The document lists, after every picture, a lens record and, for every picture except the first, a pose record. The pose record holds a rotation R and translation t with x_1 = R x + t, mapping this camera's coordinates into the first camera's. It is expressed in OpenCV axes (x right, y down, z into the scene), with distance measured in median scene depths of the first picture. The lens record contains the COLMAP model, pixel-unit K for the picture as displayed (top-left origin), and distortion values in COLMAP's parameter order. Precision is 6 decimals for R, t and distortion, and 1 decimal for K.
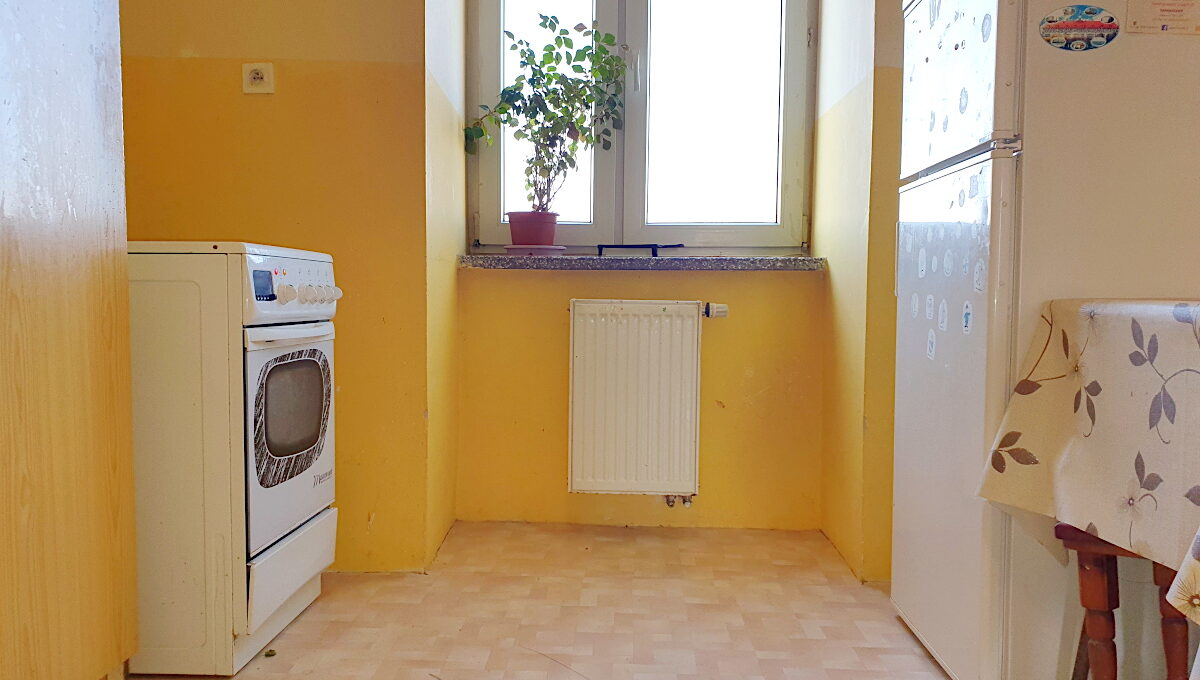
lens RADIAL K [[918.5, 0, 608.2], [0, 918.5, 341.3], [0, 0, 1]] dist [0.007927, -0.026154]
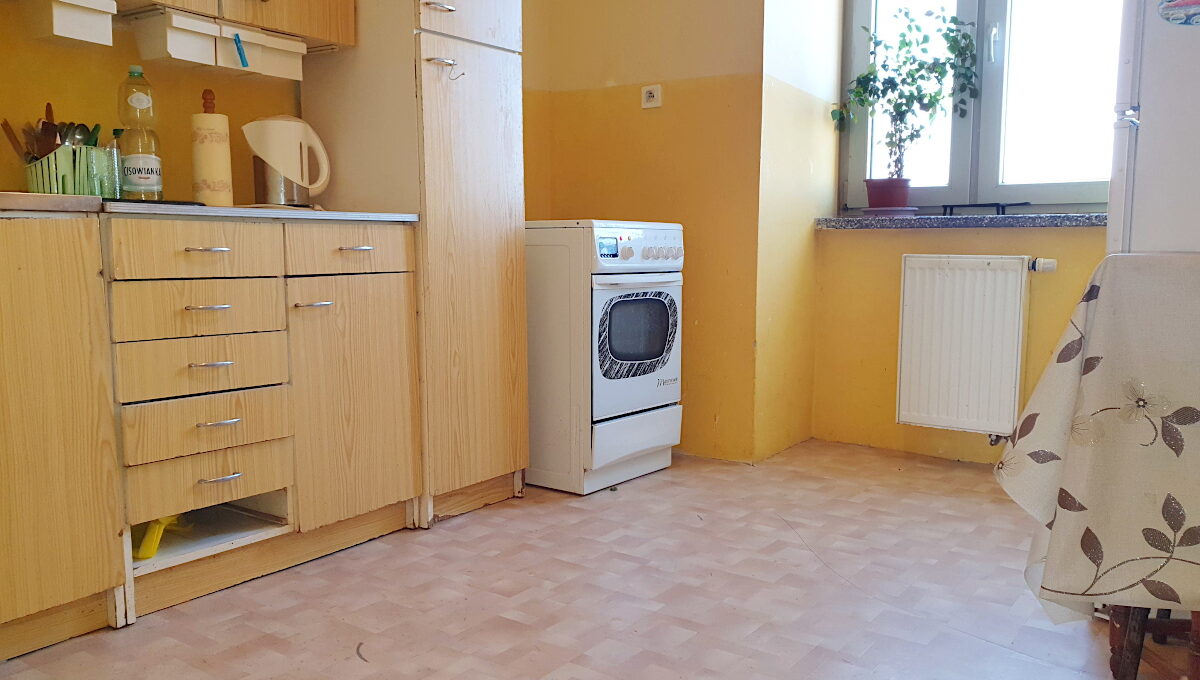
lens RADIAL K [[918.5, 0, 589.5], [0, 918.5, 347.4], [0, 0, 1]] dist [0.007927, -0.026154]
pose [[0.816349, 0.053229, -0.575101, 0.363737], [-0.022600, 0.997925, 0.060283, 0.010762], [0.577117, -0.036214, 0.815858, -0.203247]]
